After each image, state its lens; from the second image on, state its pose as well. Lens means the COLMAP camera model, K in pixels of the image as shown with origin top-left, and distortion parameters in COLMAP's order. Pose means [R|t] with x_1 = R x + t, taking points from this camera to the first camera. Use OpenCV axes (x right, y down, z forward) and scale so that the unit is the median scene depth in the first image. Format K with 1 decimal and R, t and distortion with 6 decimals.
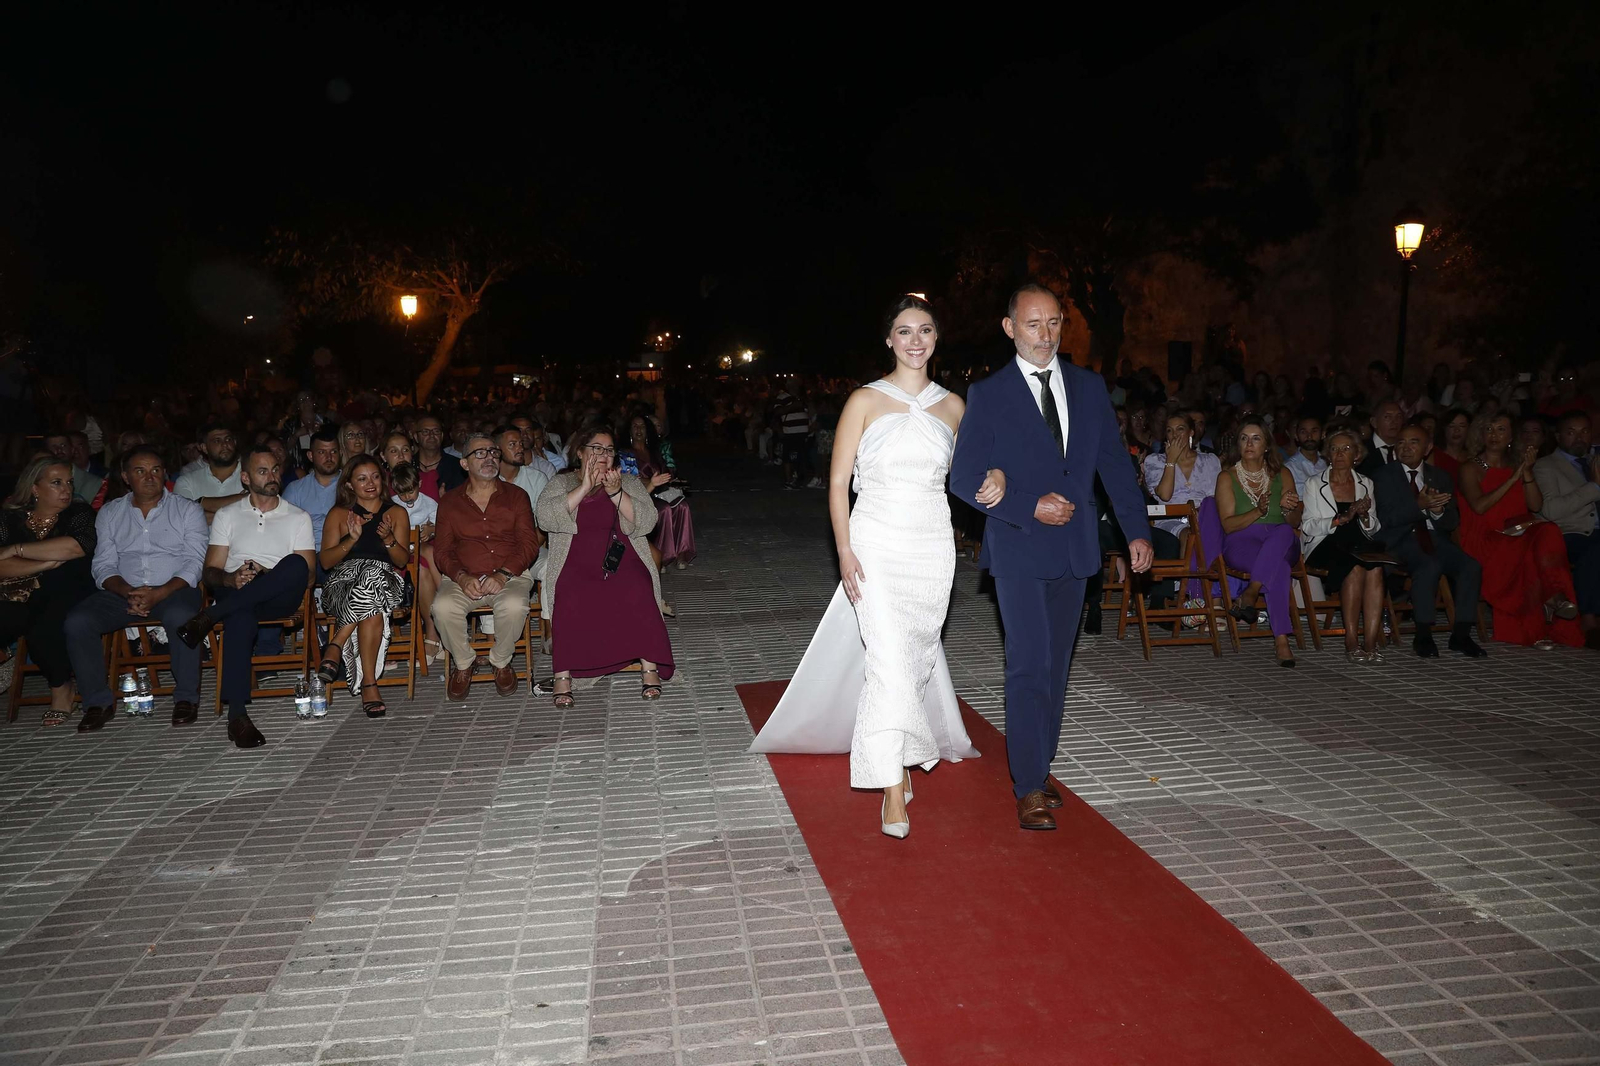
lens RADIAL K [[1110.7, 0, 800.0], [0, 1110.7, 533.0], [0, 0, 1]] dist [-0.106397, 0.091649]
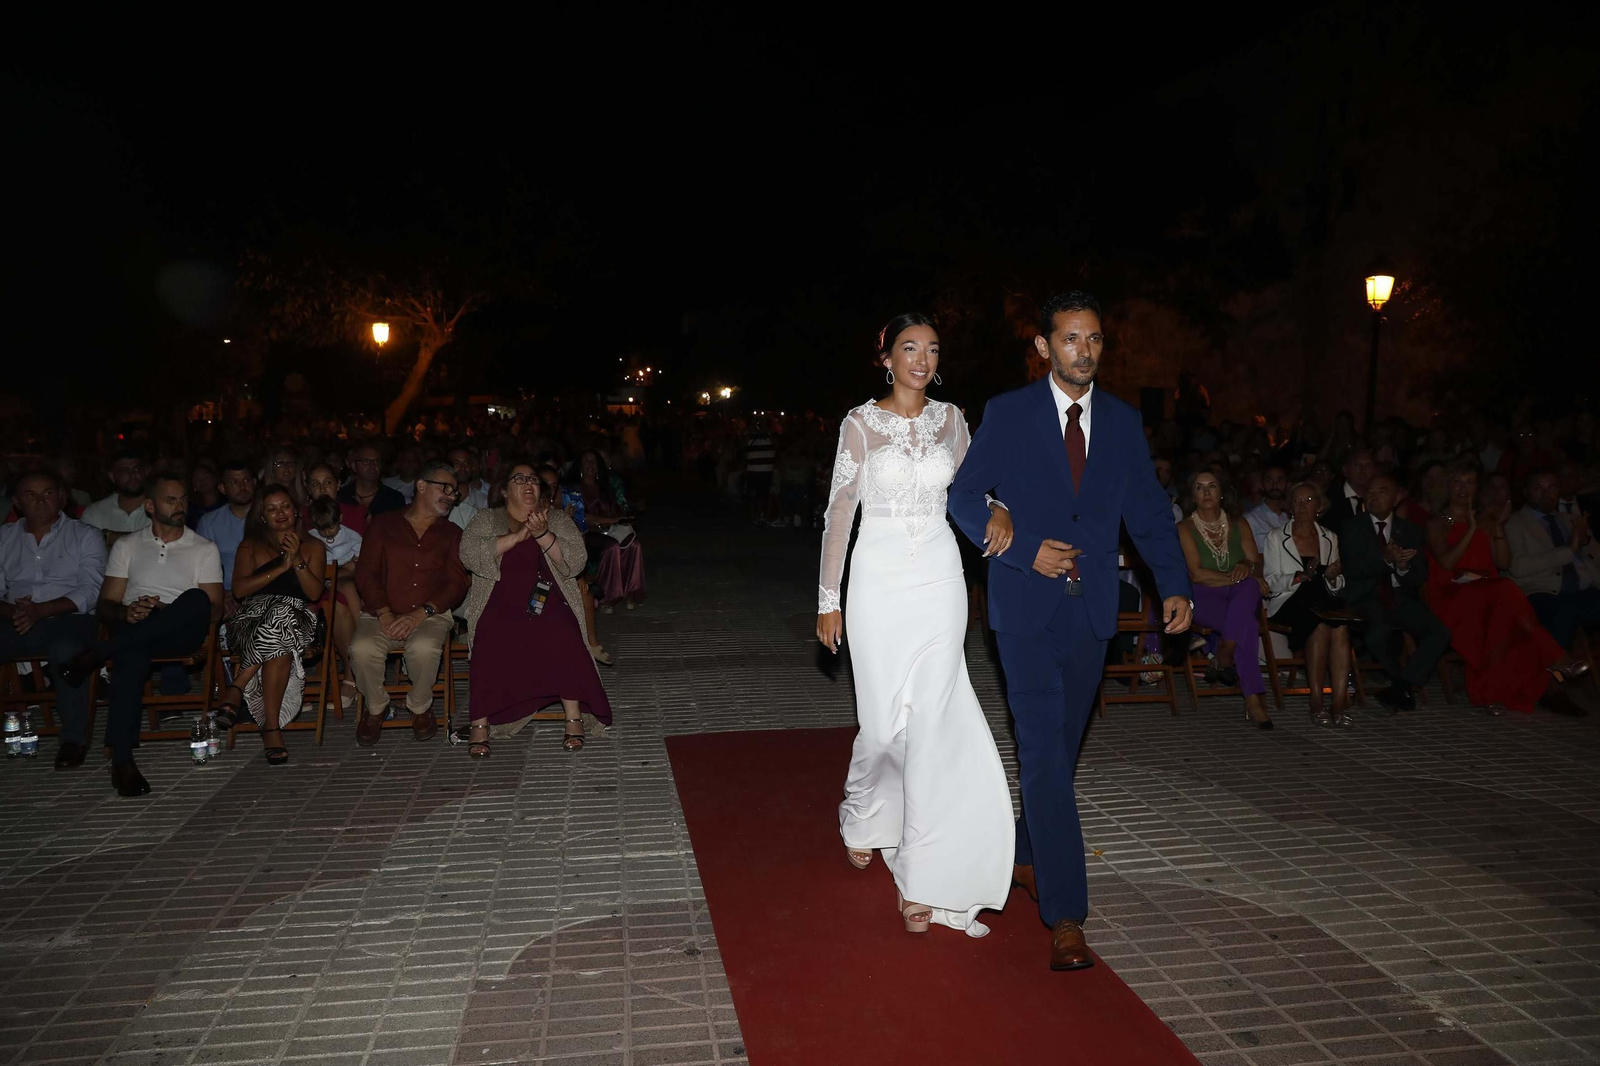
lens RADIAL K [[1106.8, 0, 800.0], [0, 1106.8, 533.0], [0, 0, 1]] dist [-0.104708, 0.084967]
pose [[0.999572, 0.022165, 0.019088, 0.038740], [-0.021512, 0.999197, -0.033795, -0.007912], [-0.019822, 0.033370, 0.999246, 0.058721]]
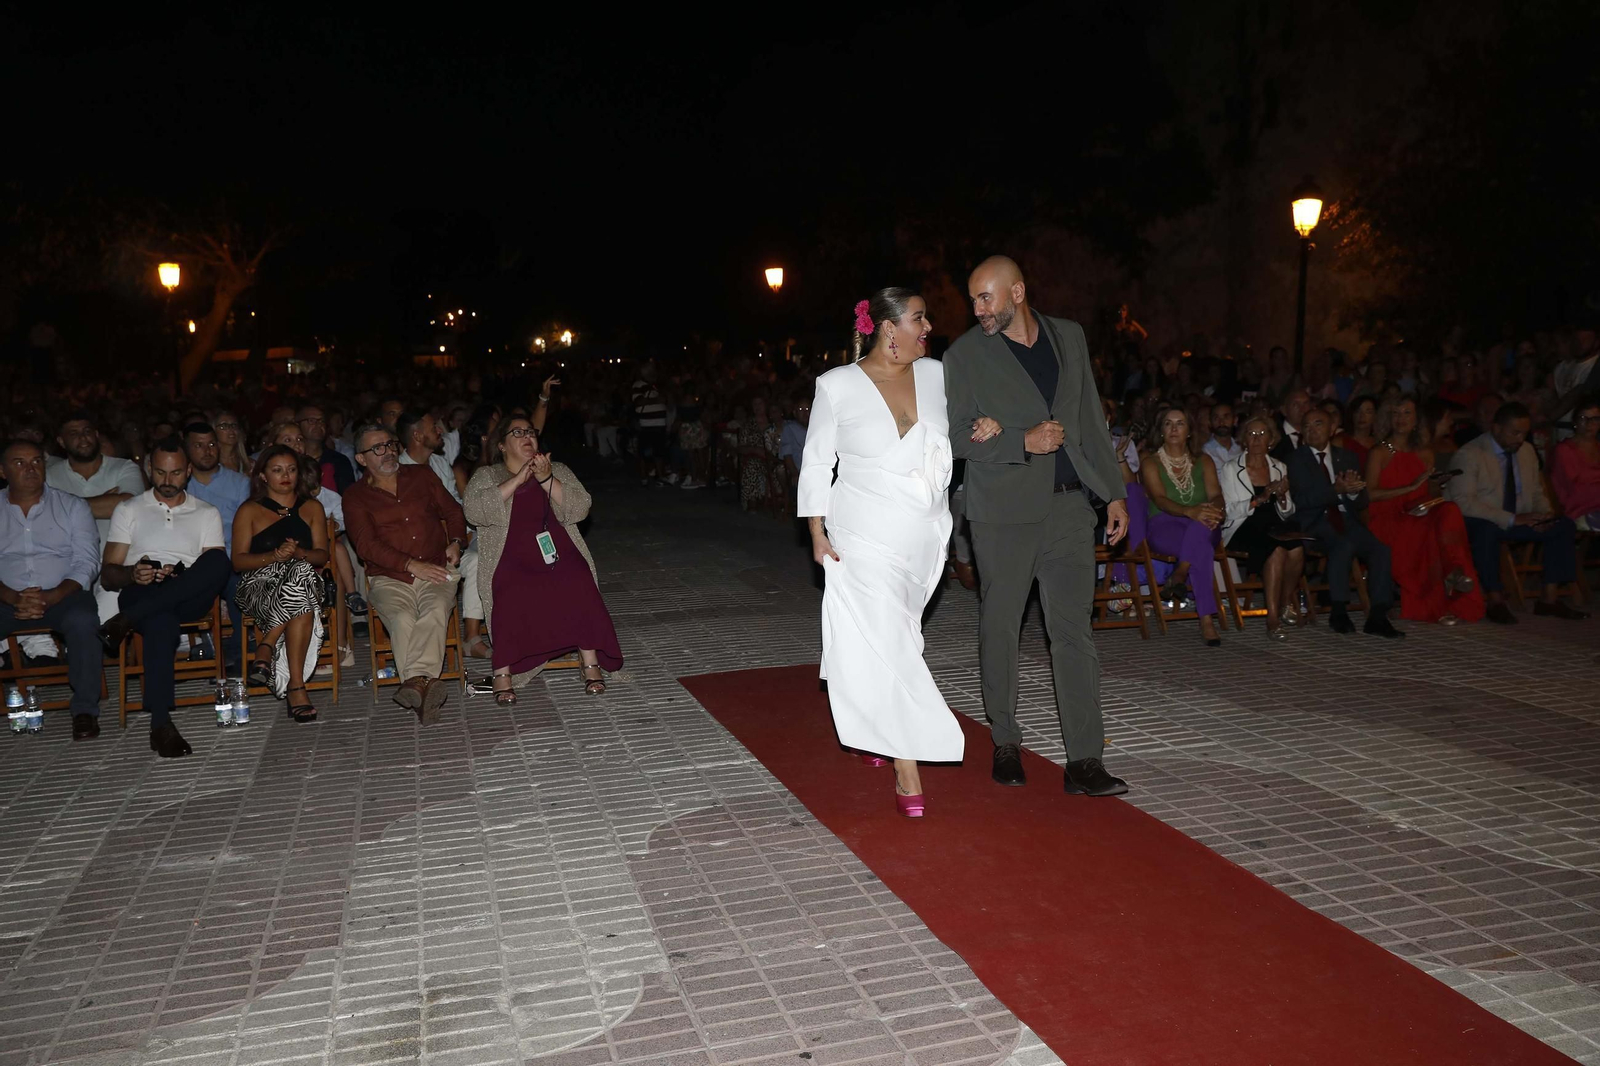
lens RADIAL K [[1307.1, 0, 800.0], [0, 1307.1, 533.0], [0, 0, 1]] dist [-0.069192, 0.104193]
pose [[0.989995, -0.016576, 0.140128, -0.121192], [0.017944, 0.999803, -0.008501, 0.022478], [-0.139959, 0.010930, 0.990097, -0.177615]]
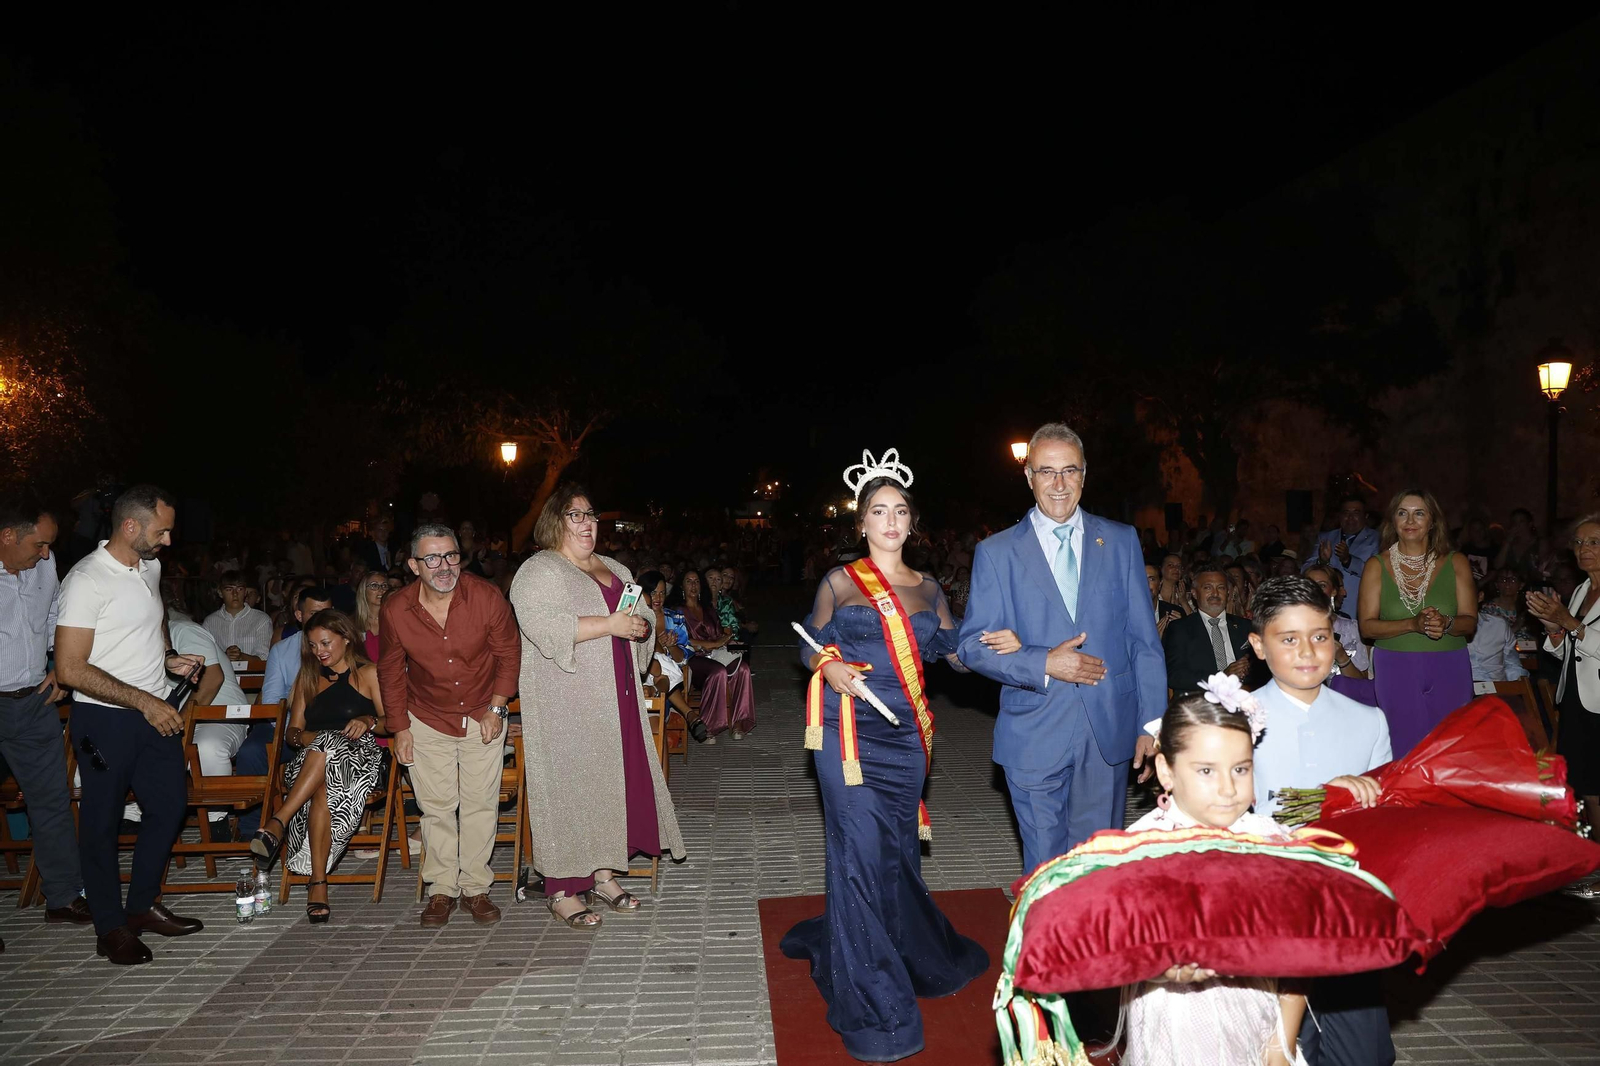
lens RADIAL K [[1106.8, 0, 800.0], [0, 1106.8, 533.0], [0, 0, 1]] dist [-0.104708, 0.084967]
pose [[0.995015, 0.007373, -0.099449, 0.056369], [-0.020528, 0.991047, -0.131922, -0.028858], [0.097586, 0.133306, 0.986259, 0.178769]]
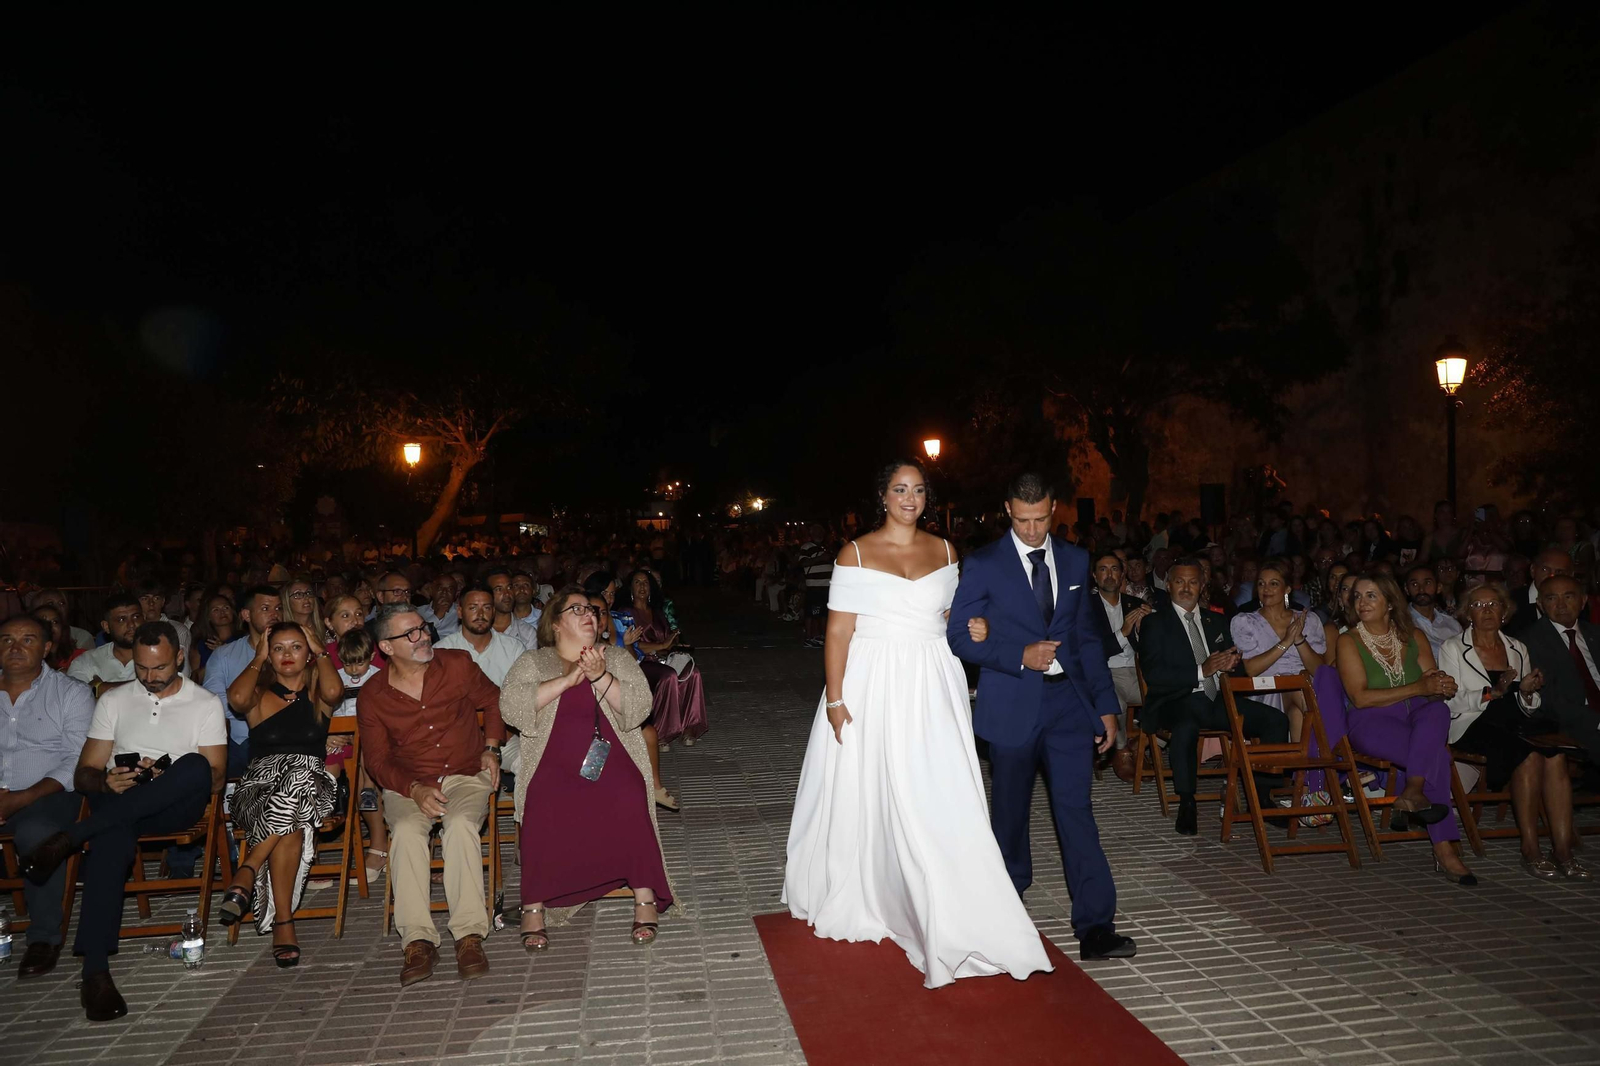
lens RADIAL K [[1106.8, 0, 800.0], [0, 1106.8, 533.0], [0, 0, 1]] dist [-0.104708, 0.084967]
pose [[0.999951, -0.006412, -0.007537, -0.019668], [0.005360, 0.991223, -0.132095, -0.032187], [0.008317, 0.132049, 0.991208, 0.215891]]
